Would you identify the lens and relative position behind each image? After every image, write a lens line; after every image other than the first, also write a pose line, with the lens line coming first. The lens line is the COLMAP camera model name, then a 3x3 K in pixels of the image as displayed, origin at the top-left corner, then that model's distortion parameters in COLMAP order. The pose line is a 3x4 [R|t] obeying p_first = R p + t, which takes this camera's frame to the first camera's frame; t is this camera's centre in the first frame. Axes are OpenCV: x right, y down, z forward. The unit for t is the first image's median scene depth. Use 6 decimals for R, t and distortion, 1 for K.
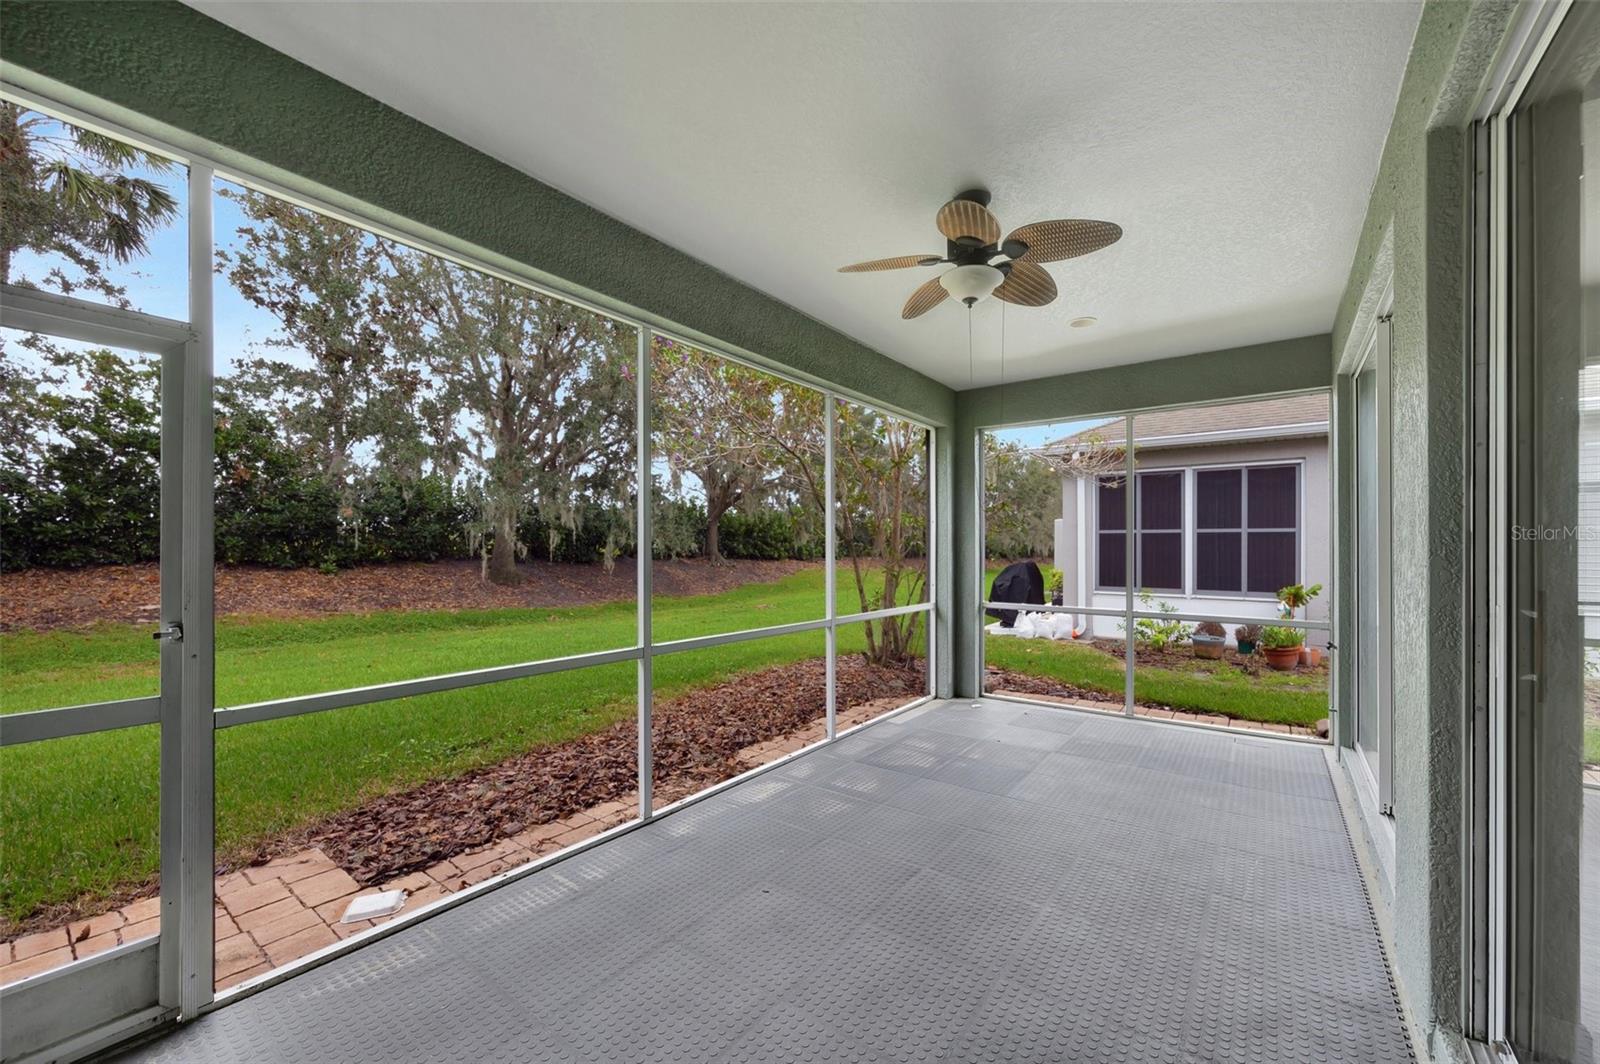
lens RADIAL K [[618.8, 0, 793.9], [0, 618.8, 543.3], [0, 0, 1]] dist [0.000578, -0.000361]
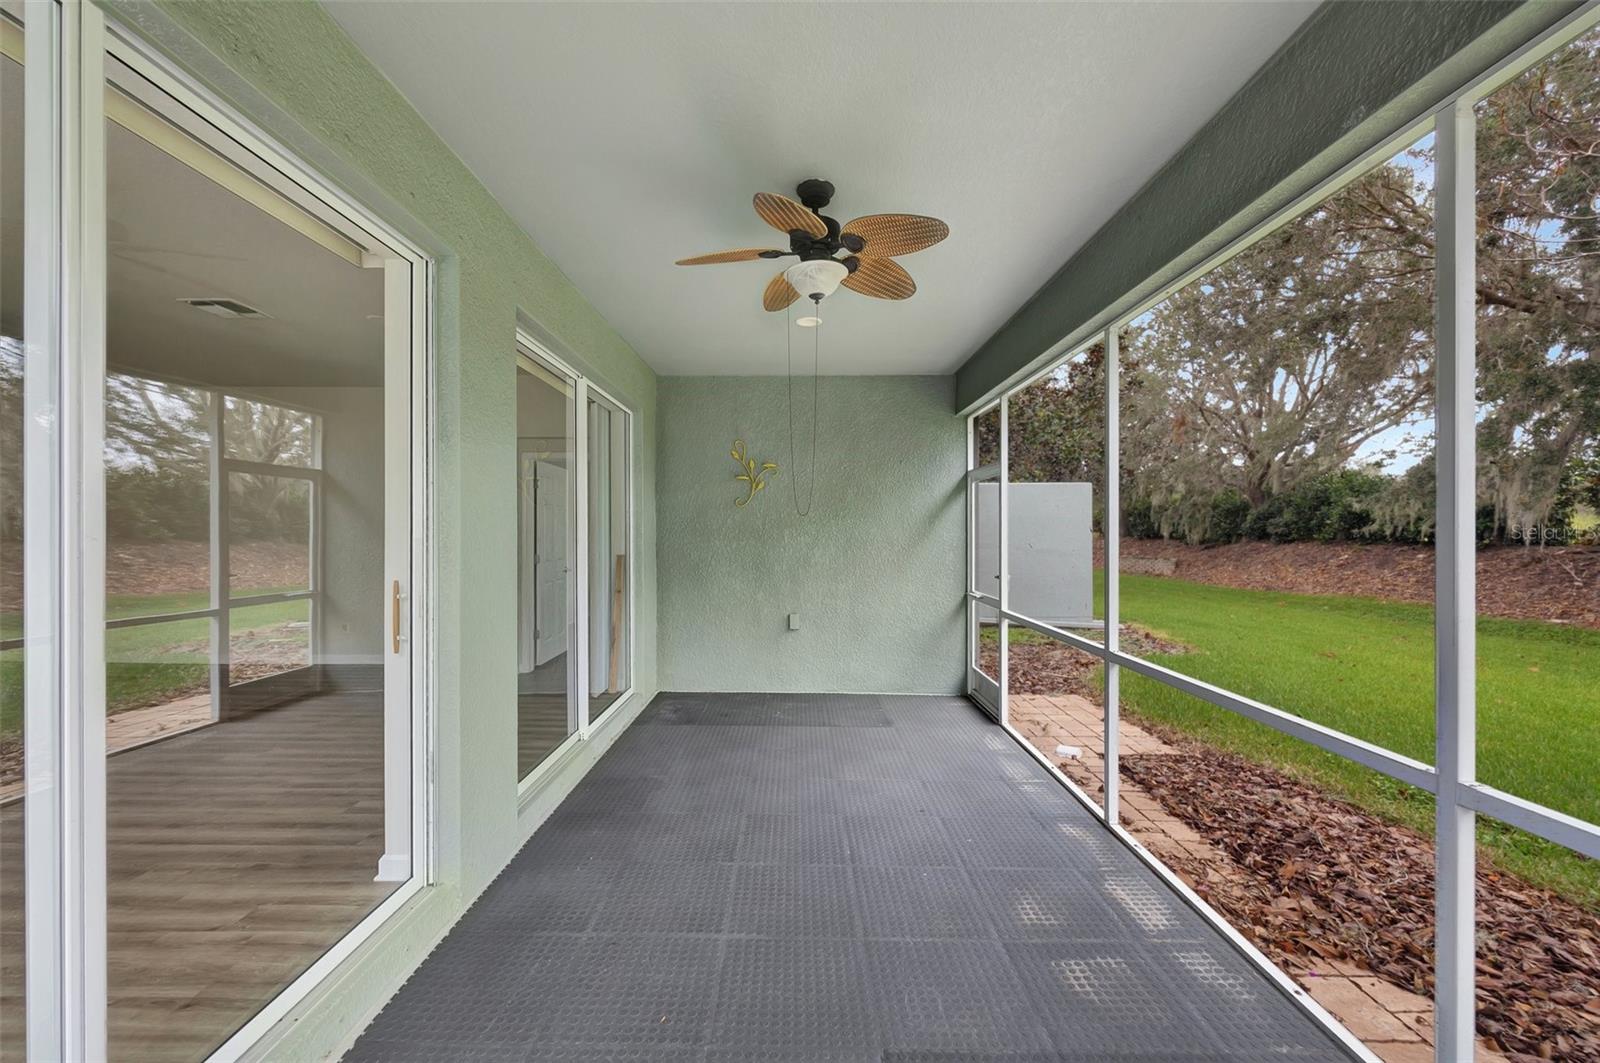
lens RADIAL K [[618.8, 0, 793.9], [0, 618.8, 542.8], [0, 0, 1]] dist [0.000578, -0.000361]
pose [[-0.792734, 0.004230, -0.609554, 0.705439], [0.006193, 0.999980, -0.001116, -0.001994], [0.609537, -0.004660, -0.792744, 1.374802]]
